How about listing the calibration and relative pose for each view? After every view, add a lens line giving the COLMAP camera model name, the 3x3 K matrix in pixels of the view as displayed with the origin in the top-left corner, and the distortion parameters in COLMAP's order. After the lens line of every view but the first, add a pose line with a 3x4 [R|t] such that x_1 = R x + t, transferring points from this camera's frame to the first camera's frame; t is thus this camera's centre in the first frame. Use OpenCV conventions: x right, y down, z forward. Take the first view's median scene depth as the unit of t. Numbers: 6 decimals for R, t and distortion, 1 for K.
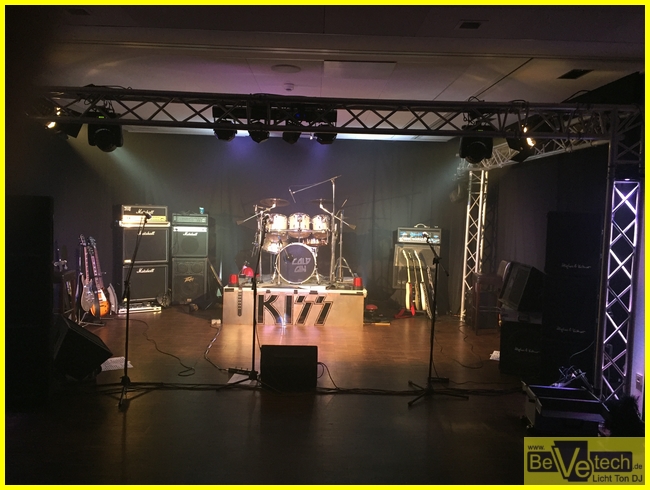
lens RADIAL K [[547.7, 0, 327.8], [0, 547.7, 244.8], [0, 0, 1]] dist [0.061293, -0.061507]
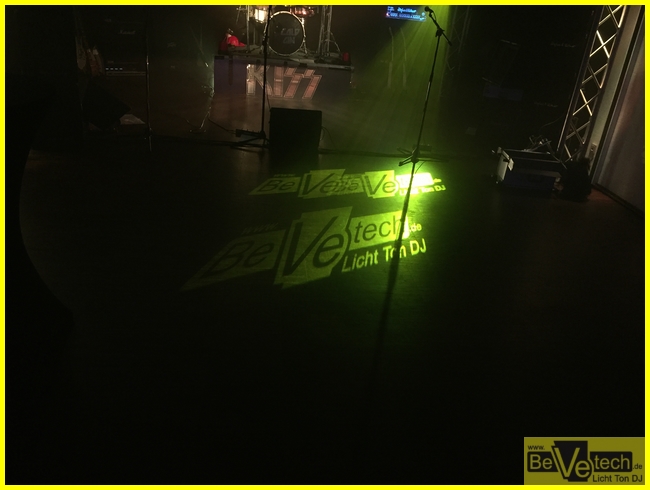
lens RADIAL K [[547.7, 0, 326.3], [0, 547.7, 245.9], [0, 0, 1]] dist [0.061293, -0.061507]
pose [[0.995707, 0.025009, 0.089119, -0.092704], [-0.056307, 0.927825, 0.368741, 0.025730], [-0.073465, -0.372176, 0.925250, -0.114582]]
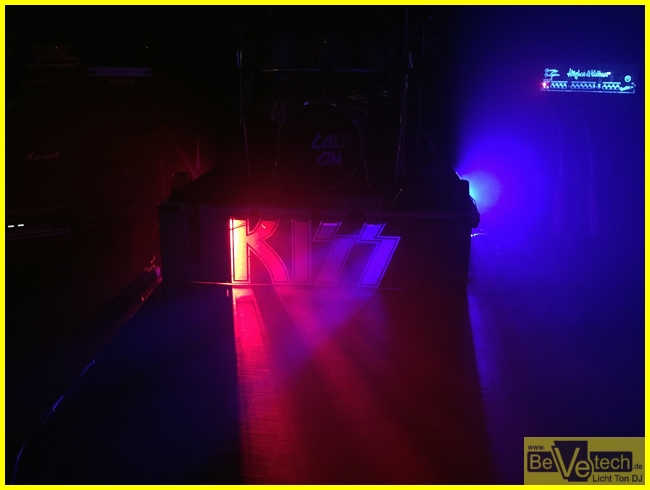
lens RADIAL K [[547.7, 0, 323.0], [0, 547.7, 242.6], [0, 0, 1]] dist [0.061293, -0.061507]
pose [[0.992649, 0.016723, -0.119871, 0.001820], [0.015381, 0.964947, 0.261992, -0.012311], [0.120051, -0.261910, 0.957596, 0.805212]]
